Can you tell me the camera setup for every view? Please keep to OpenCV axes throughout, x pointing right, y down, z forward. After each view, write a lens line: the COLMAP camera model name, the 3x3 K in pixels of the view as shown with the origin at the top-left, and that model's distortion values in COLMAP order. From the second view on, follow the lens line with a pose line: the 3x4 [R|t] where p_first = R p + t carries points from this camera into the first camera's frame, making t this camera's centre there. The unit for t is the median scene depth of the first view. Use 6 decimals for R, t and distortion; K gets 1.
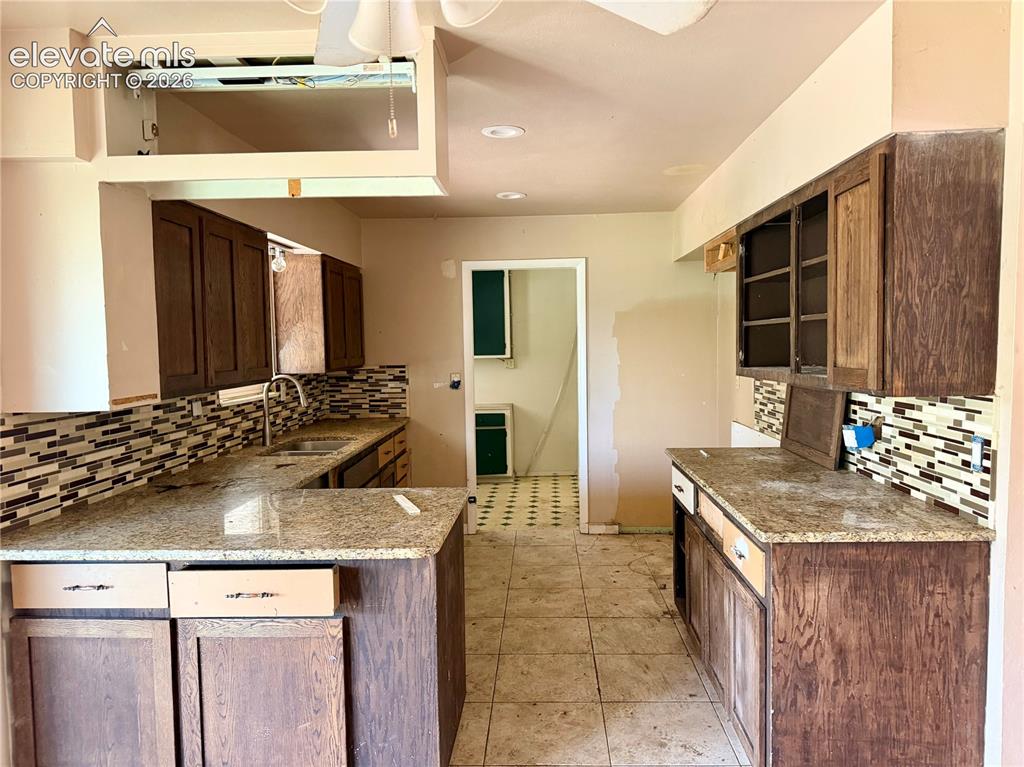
lens RADIAL K [[719.4, 0, 513.3], [0, 719.4, 386.3], [0, 0, 1]] dist [-0.012701, -0.012437]
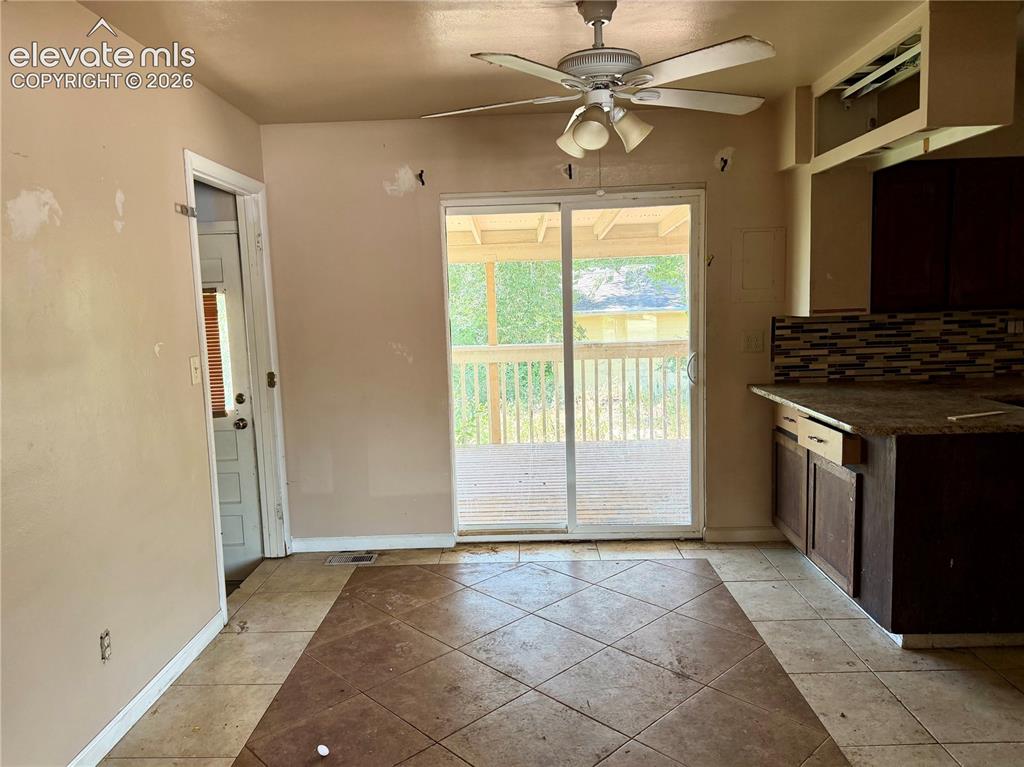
lens RADIAL K [[719.4, 0, 509.7], [0, 719.4, 382.0], [0, 0, 1]] dist [-0.012701, -0.012437]
pose [[0.008918, 0.130092, -0.991462, 0.934051], [-0.026883, 0.991174, 0.129813, -0.010583], [0.999599, 0.025496, 0.012337, 0.262118]]
